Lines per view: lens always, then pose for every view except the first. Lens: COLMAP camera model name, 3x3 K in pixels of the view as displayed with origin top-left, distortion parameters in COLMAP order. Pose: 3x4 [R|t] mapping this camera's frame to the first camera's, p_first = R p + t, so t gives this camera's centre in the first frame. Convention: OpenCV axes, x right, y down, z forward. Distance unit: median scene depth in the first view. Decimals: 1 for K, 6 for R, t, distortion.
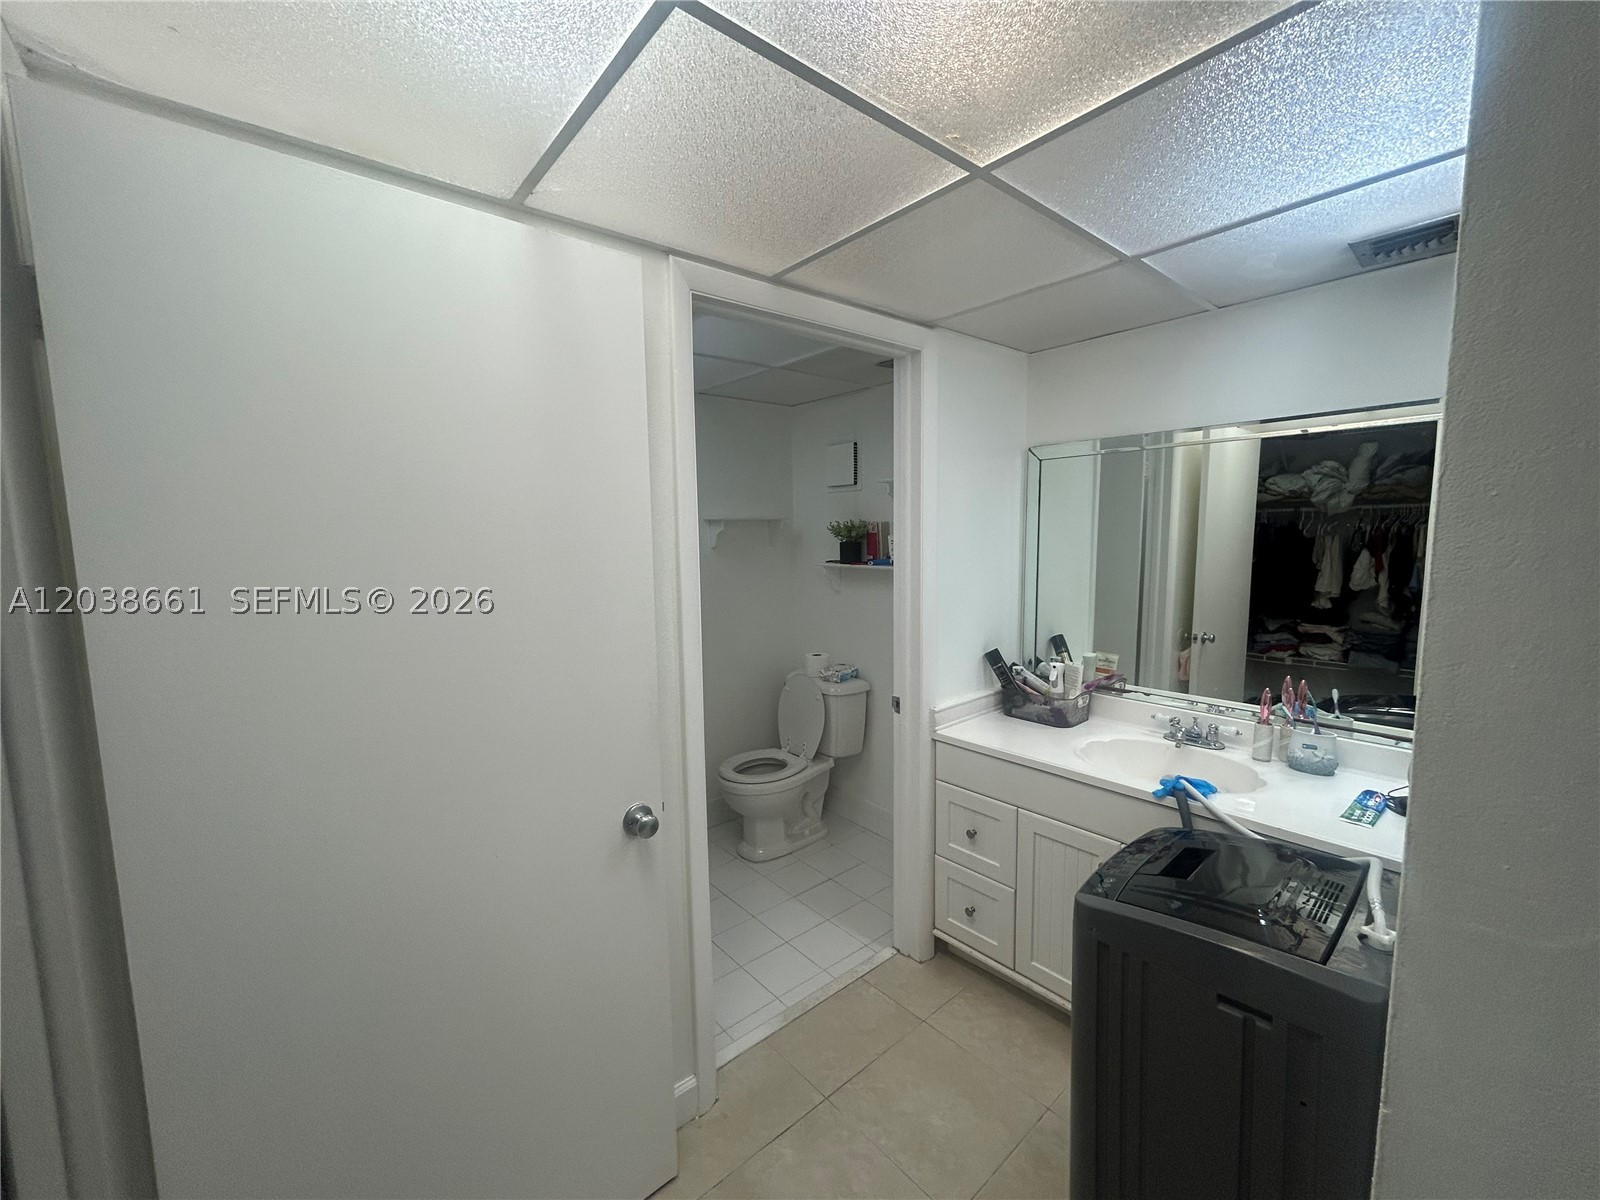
lens RADIAL K [[645.1, 0, 797.4], [0, 645.1, 600.2], [0, 0, 1]] dist [-0.000581, 0.000277]
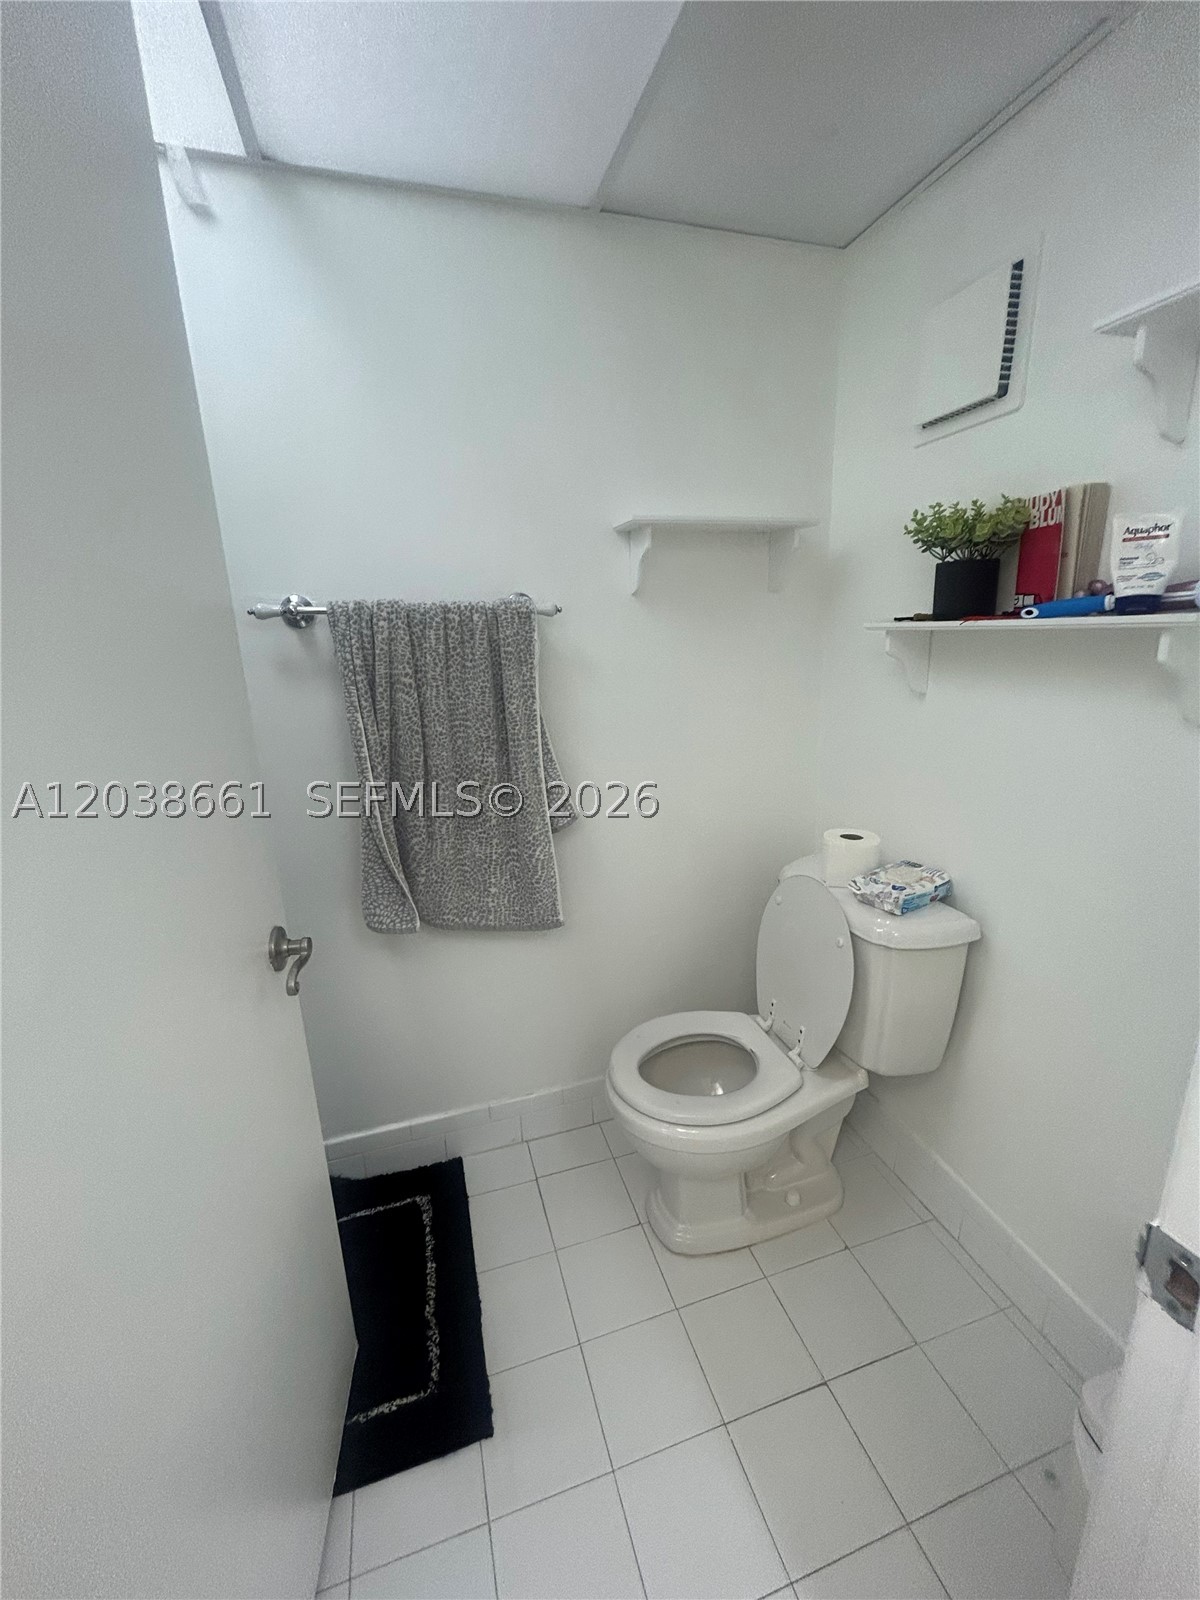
lens RADIAL K [[645.1, 0, 603.5], [0, 645.1, 796.7], [0, 0, 1]] dist [-0.000581, 0.000277]
pose [[0.920596, 0.088169, -0.380434, 0.041614], [-0.029654, 0.987150, 0.157021, -0.007786], [0.389389, -0.133272, 0.911381, 0.554469]]
